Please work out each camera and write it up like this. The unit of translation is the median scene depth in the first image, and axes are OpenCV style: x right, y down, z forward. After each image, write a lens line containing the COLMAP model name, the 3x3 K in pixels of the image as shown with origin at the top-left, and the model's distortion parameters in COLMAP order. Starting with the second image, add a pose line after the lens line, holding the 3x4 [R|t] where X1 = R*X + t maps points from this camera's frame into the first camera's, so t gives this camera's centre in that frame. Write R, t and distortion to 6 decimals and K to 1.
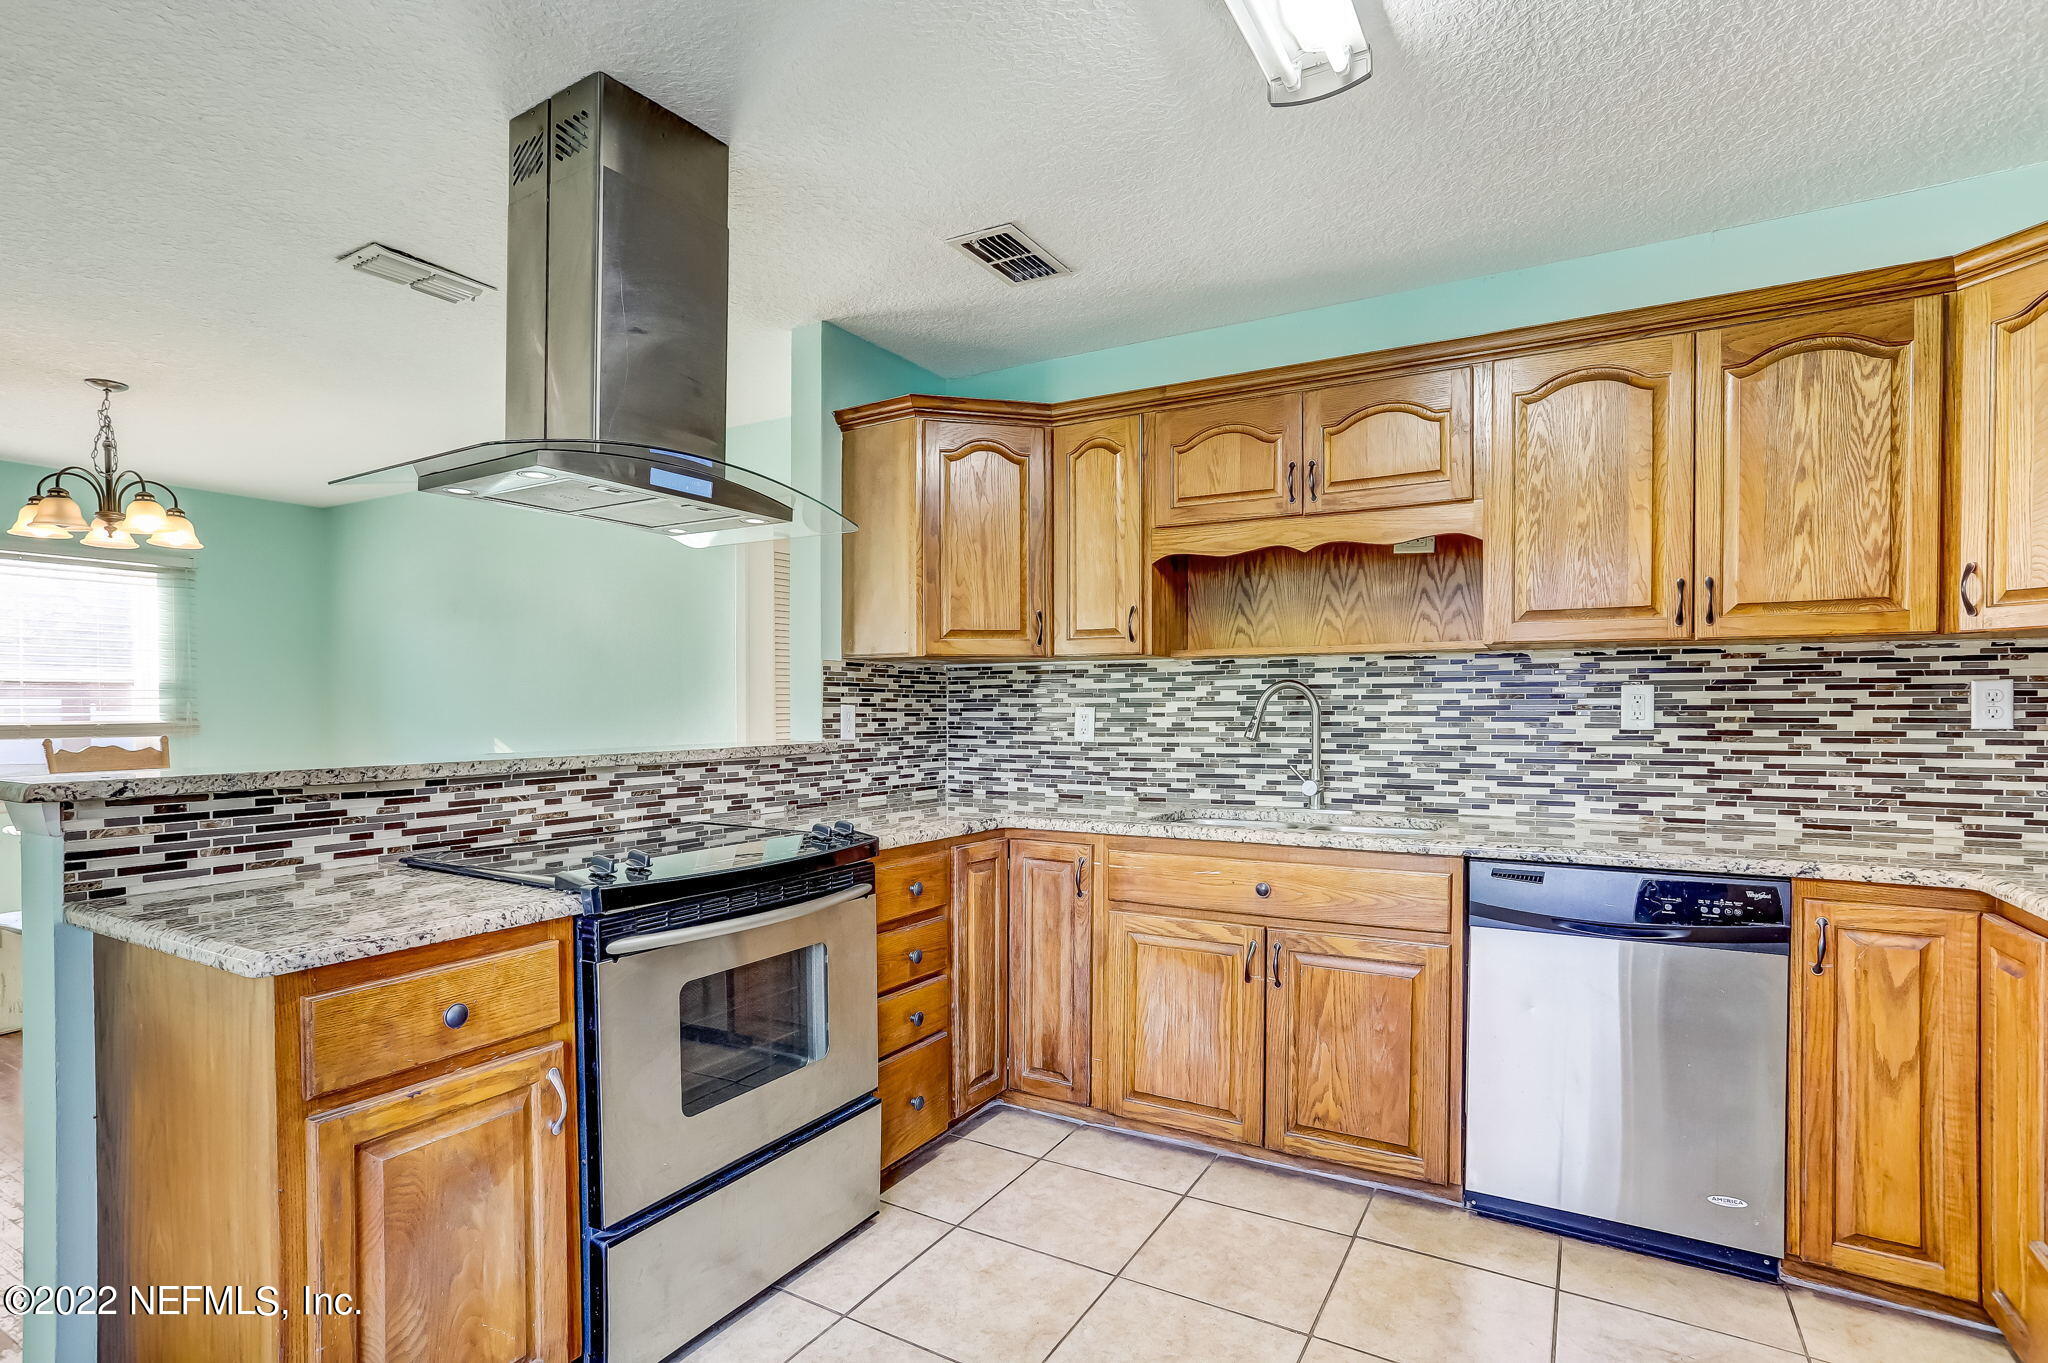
lens RADIAL K [[1007.8, 0, 1004.8], [0, 1007.8, 723.4], [0, 0, 1]] dist [-0.049786, 0.025393]
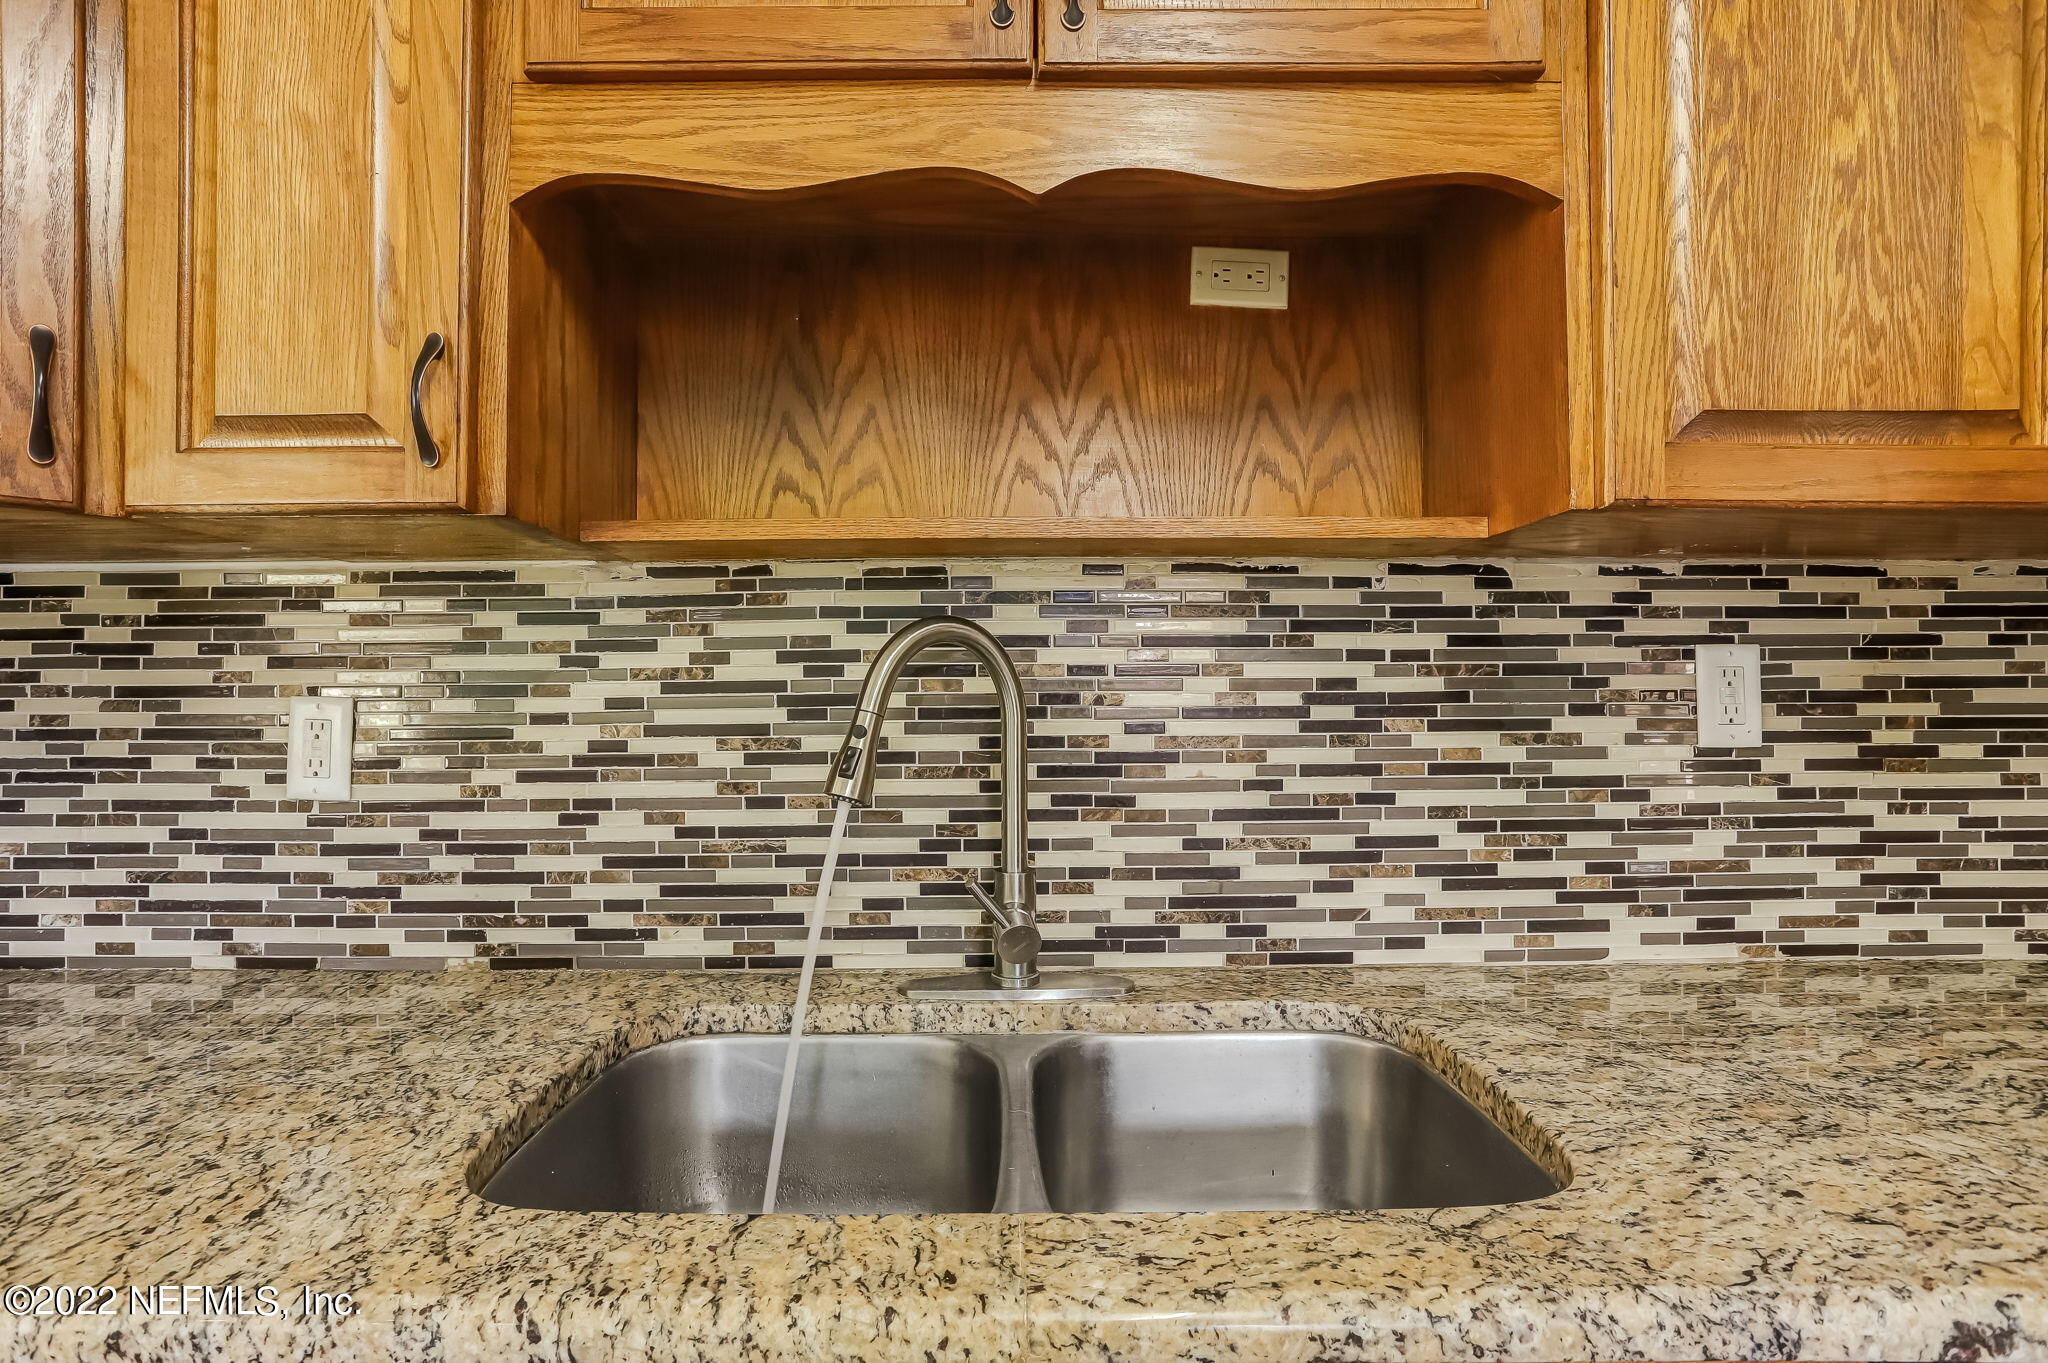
lens RADIAL K [[1001.4, 0, 996.8], [0, 1001.4, 682.7], [0, 0, 1]] dist [-0.063224, 0.033992]
pose [[0.862648, 0.003392, 0.505793, 0.141574], [0.009494, 0.999693, -0.022897, -0.014883], [-0.505716, 0.024554, 0.862351, 0.783418]]
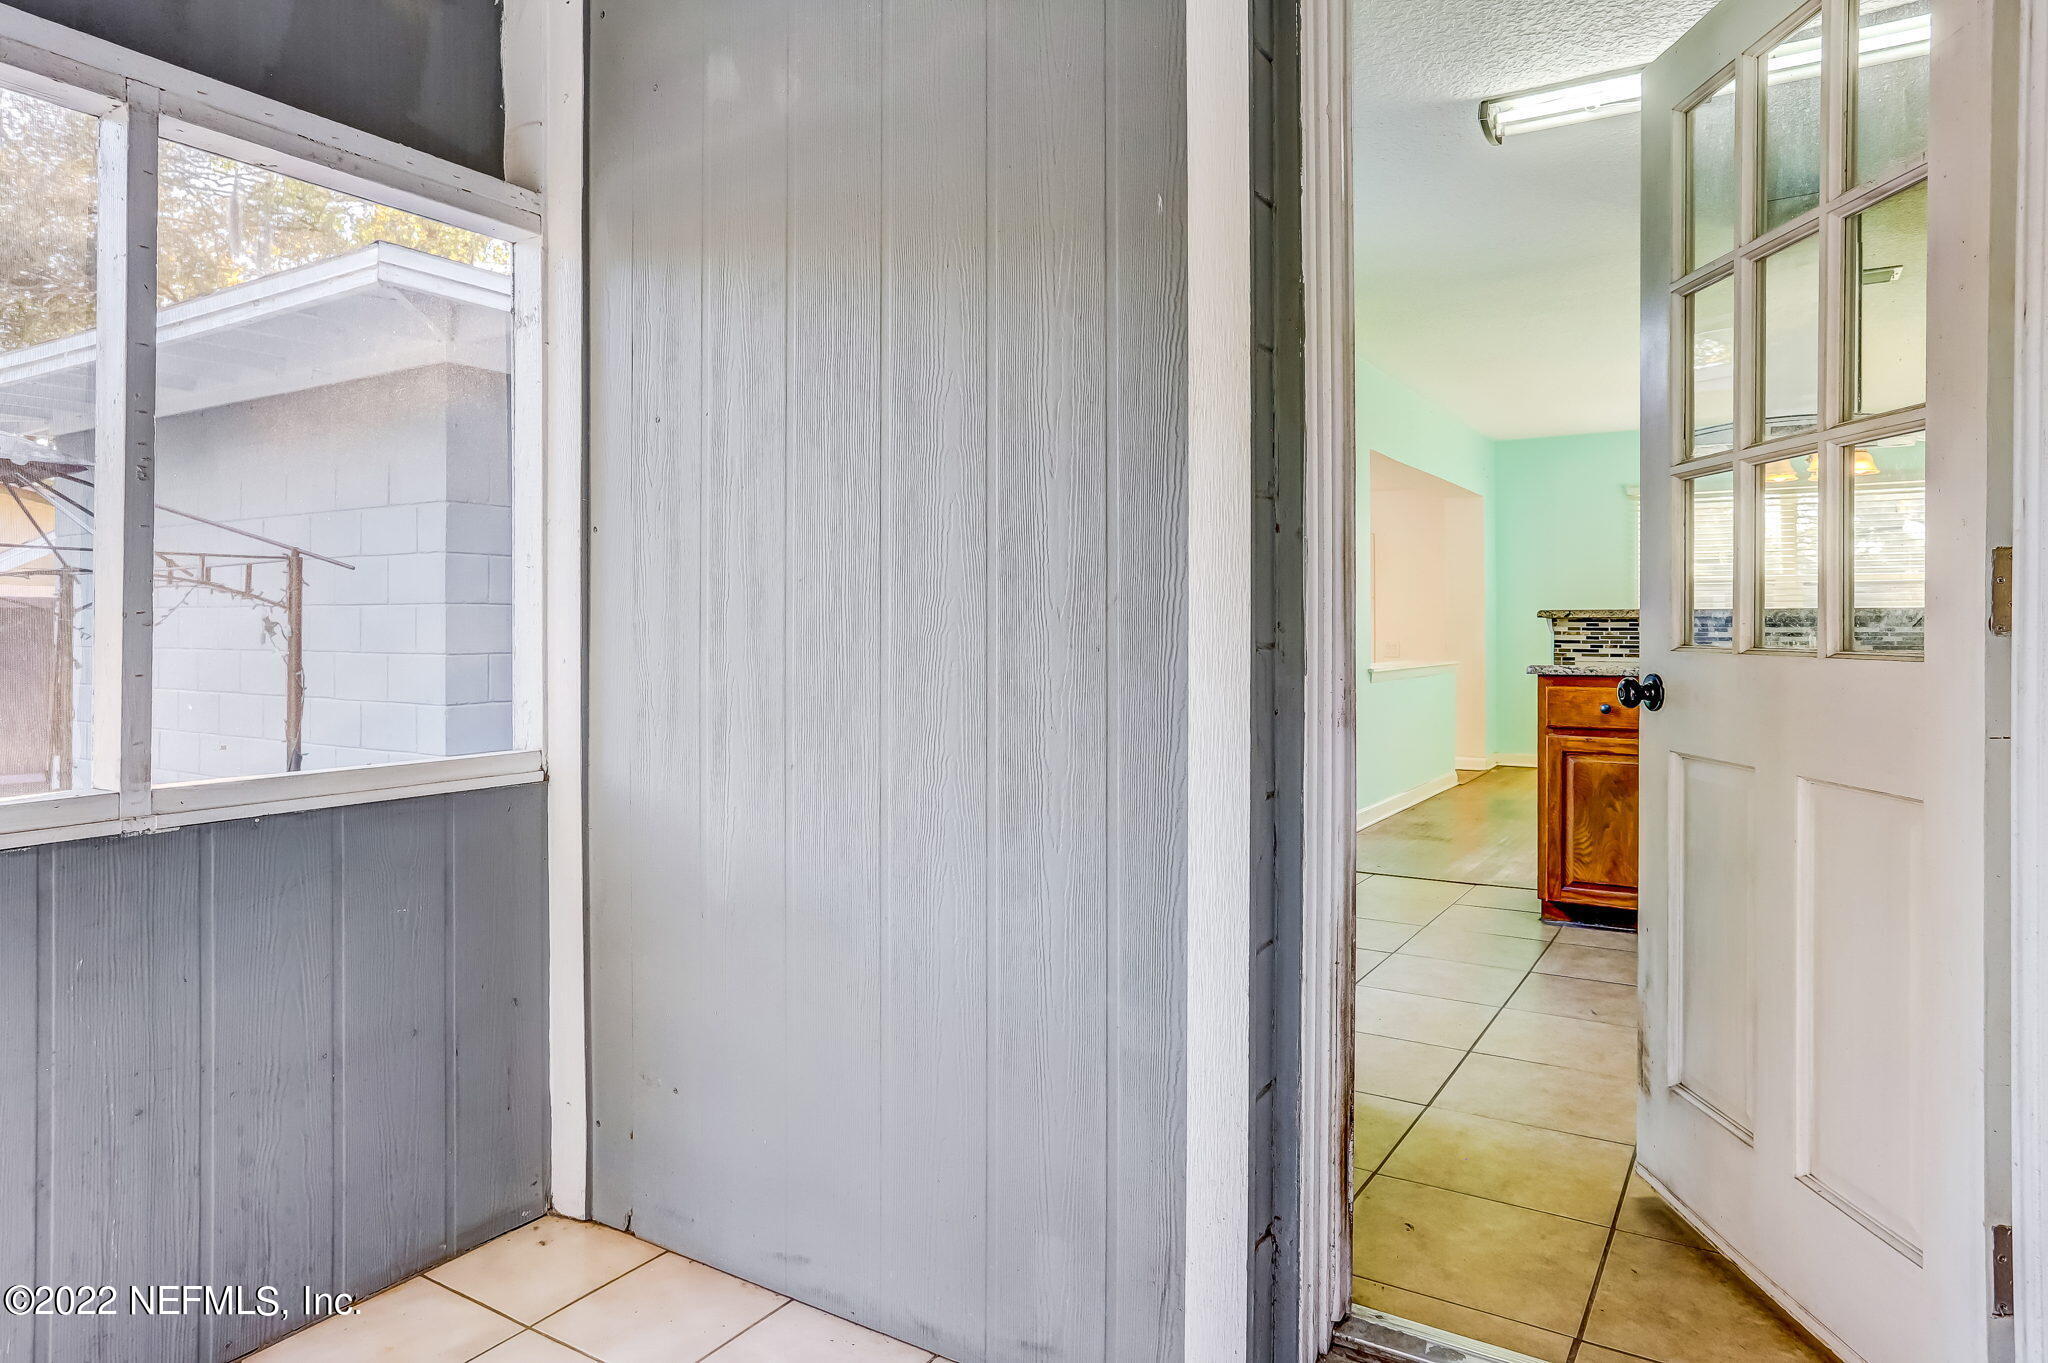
lens RADIAL K [[1239.5, 0, 1026.6], [0, 1239.5, 623.8], [0, 0, 1]] dist [-0.003635, 0.001440]
pose [[-0.014584, -0.001403, -0.999893, 1.253648], [-0.019639, 0.999807, -0.001117, 0.071652], [0.999701, 0.019621, -0.014609, -0.151912]]
